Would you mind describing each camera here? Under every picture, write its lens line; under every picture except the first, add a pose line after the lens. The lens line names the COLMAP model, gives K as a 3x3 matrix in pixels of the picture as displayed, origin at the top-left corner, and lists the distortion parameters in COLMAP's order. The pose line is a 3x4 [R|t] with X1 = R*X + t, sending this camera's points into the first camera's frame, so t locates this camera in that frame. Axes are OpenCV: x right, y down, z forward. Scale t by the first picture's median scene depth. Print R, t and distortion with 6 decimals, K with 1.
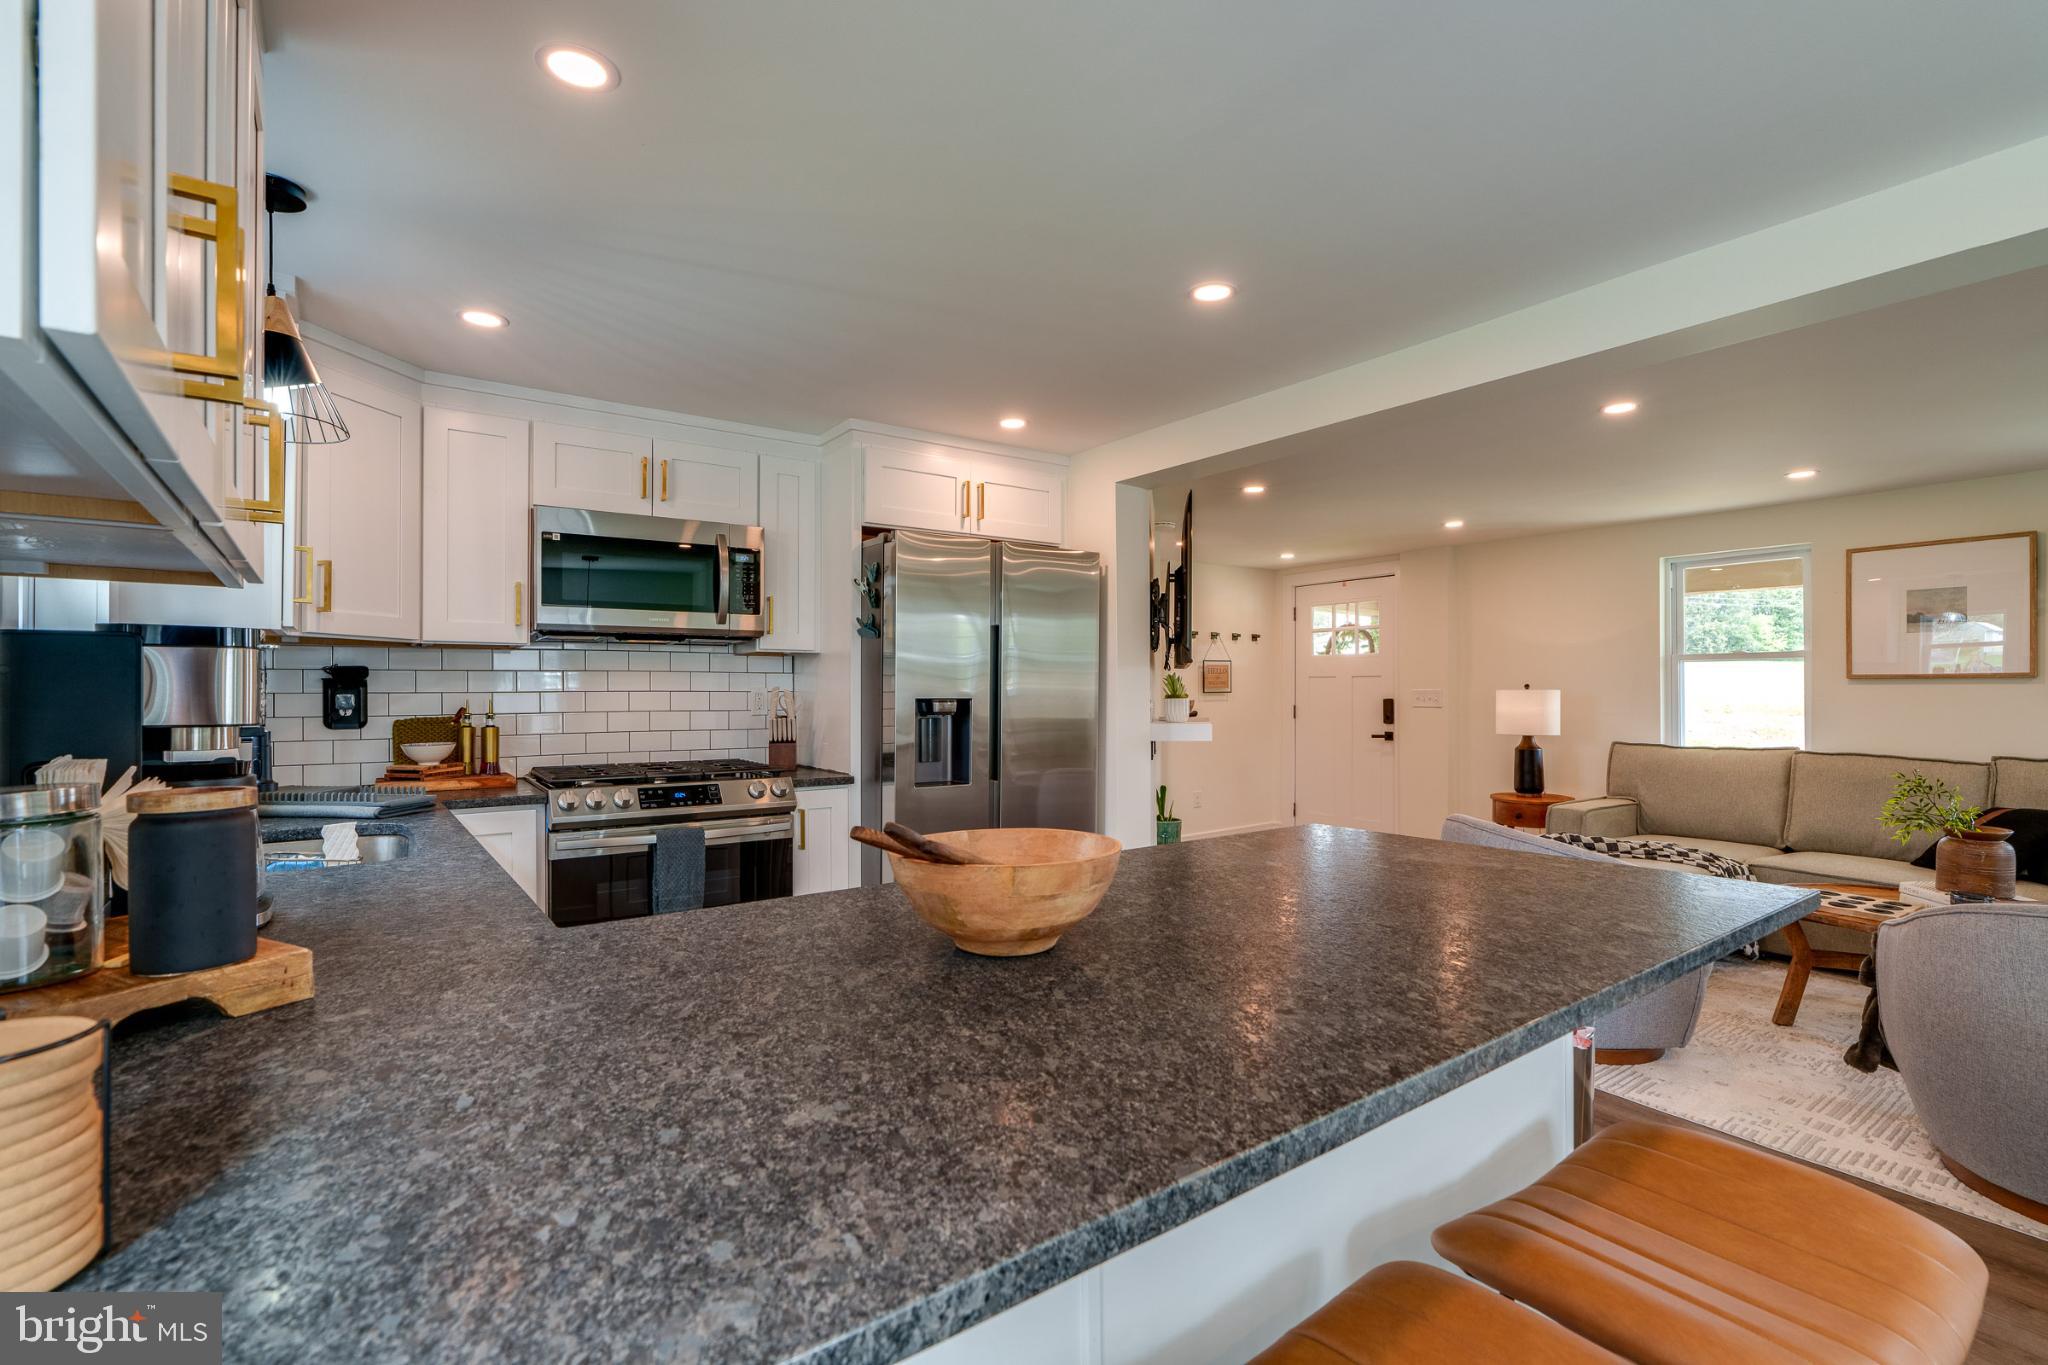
lens RADIAL K [[939.3, 0, 1018.7], [0, 939.3, 687.4], [0, 0, 1]] dist [0.003590, 0.000192]
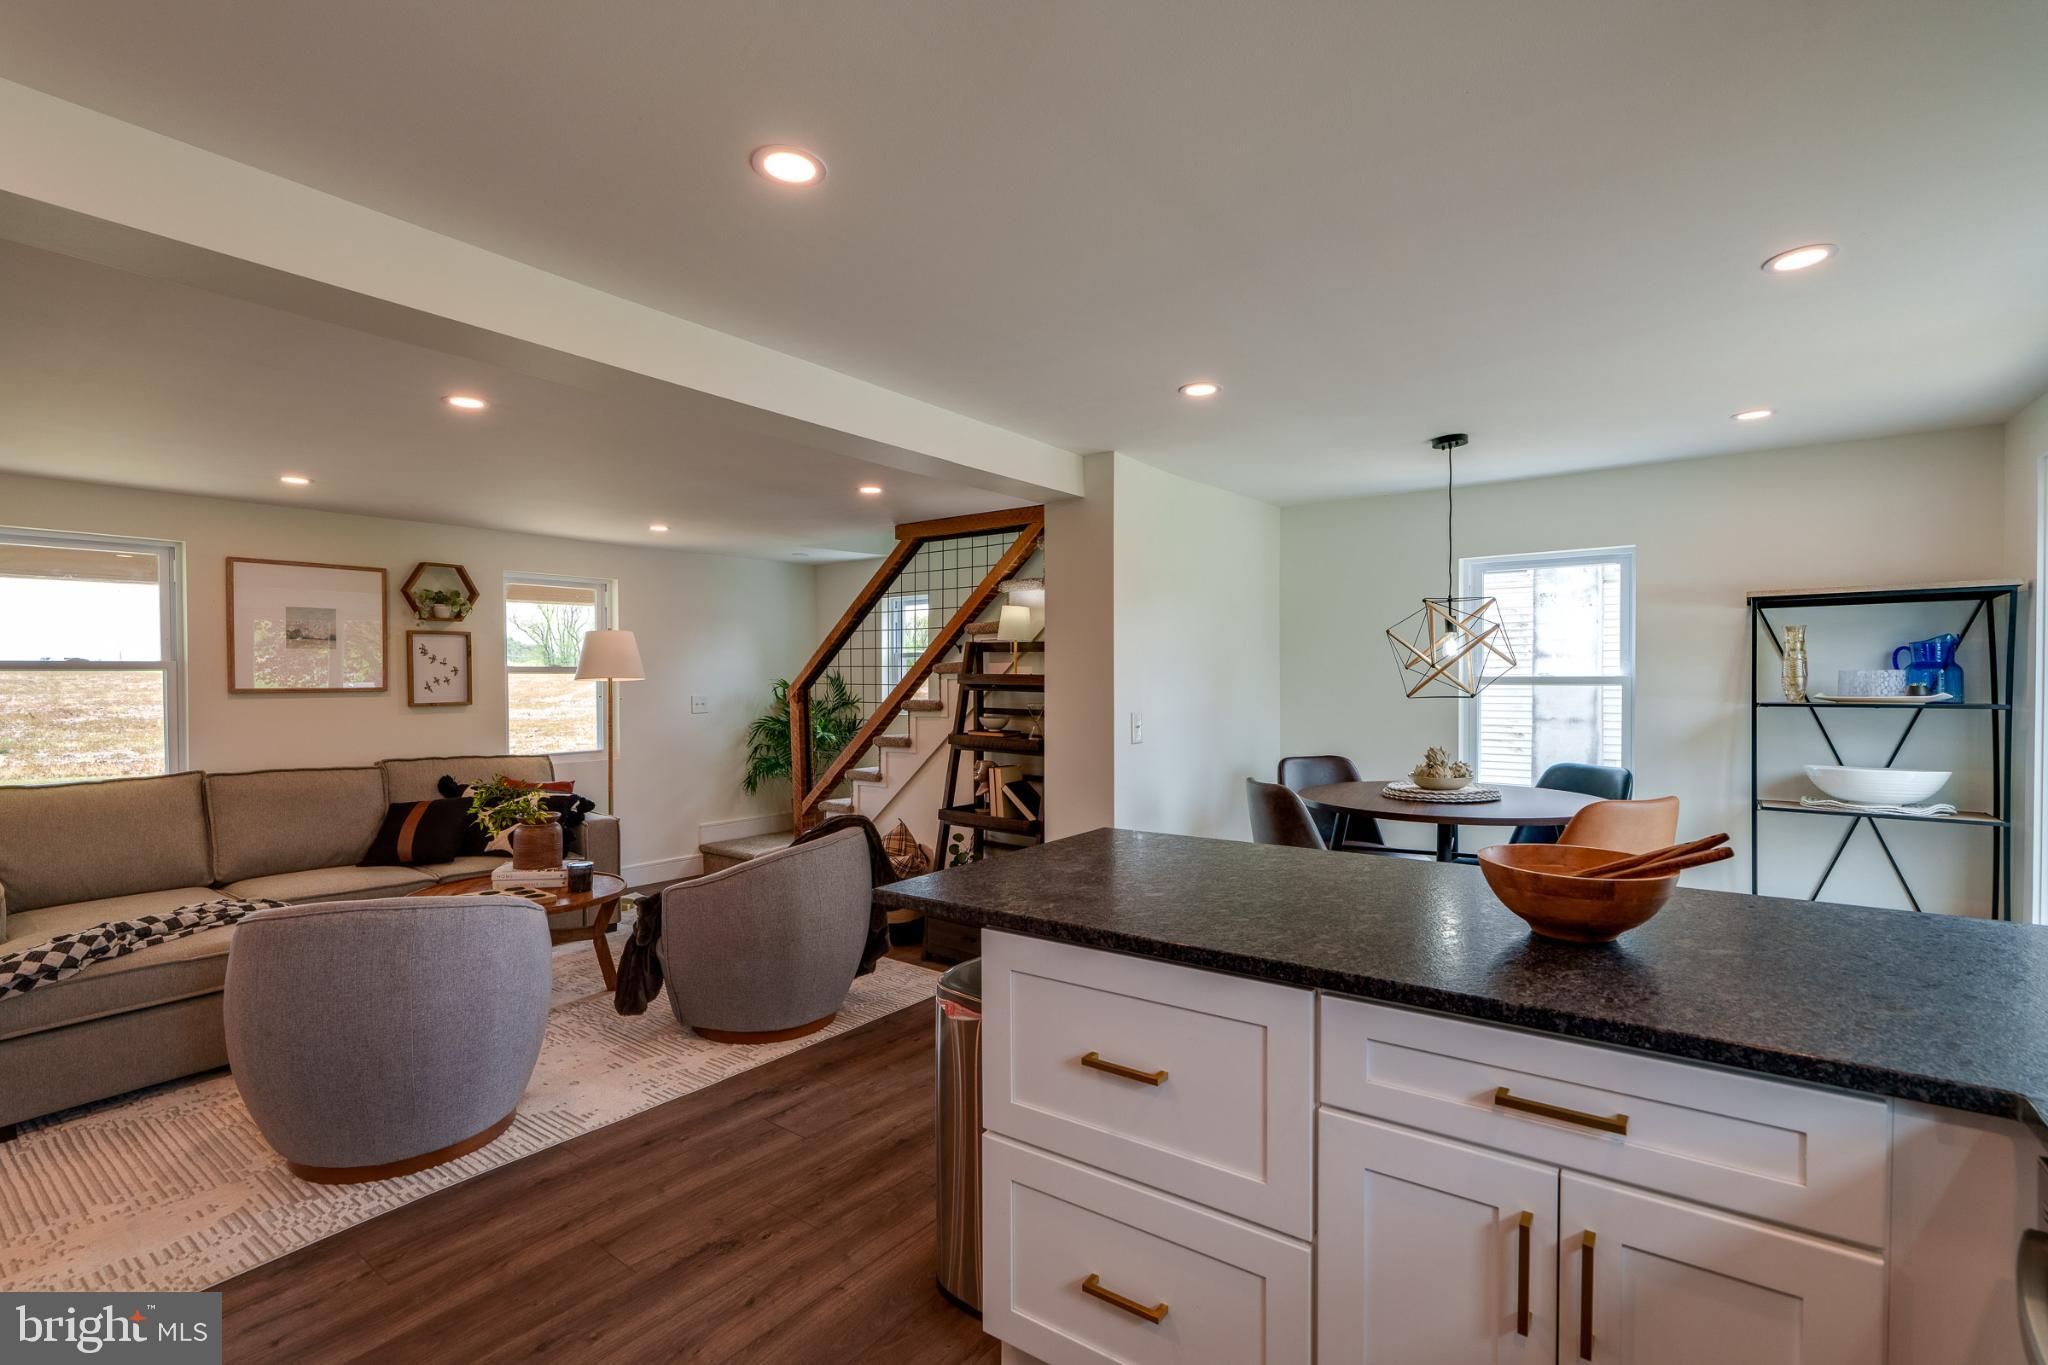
lens RADIAL K [[922.8, 0, 1024.0], [0, 922.8, 689.9], [0, 0, 1]] dist [0.003046, 0.000457]
pose [[-0.305860, -0.011321, 0.952009, -0.249341], [0.001708, 0.999921, 0.012440, -0.022415], [-0.952075, 0.005431, -0.305816, 0.522129]]
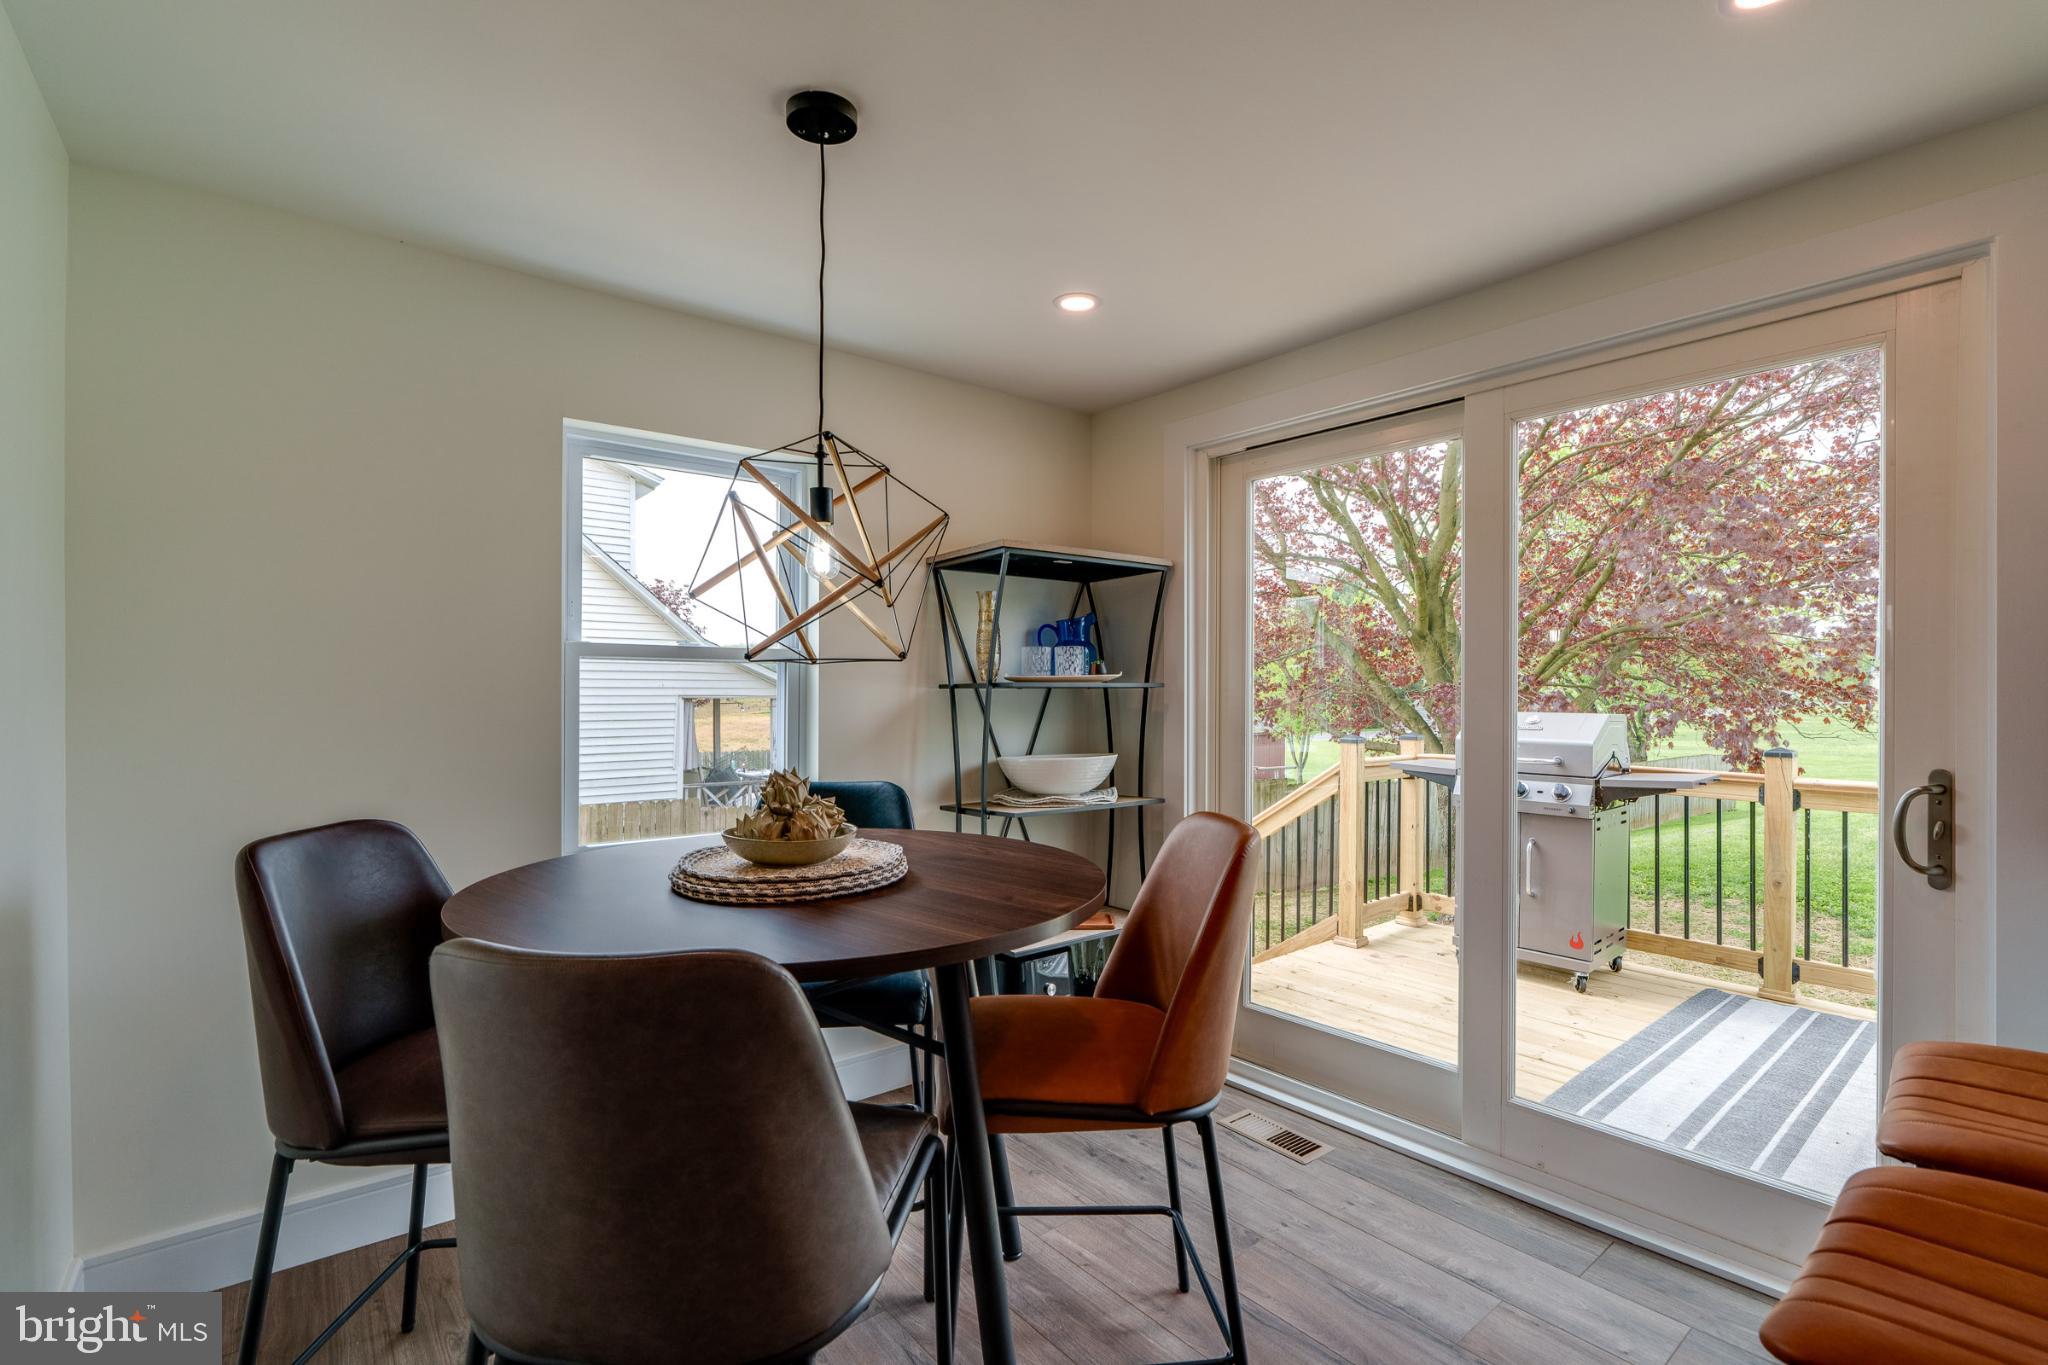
lens RADIAL K [[927.9, 0, 1025.4], [0, 927.9, 695.2], [0, 0, 1]] dist [-0.004669, 0.001209]
pose [[-0.997484, -0.002958, -0.070826, 0.283489], [-0.003142, 0.999992, 0.002492, 0.004468], [0.070818, 0.002708, -0.997486, 0.325552]]
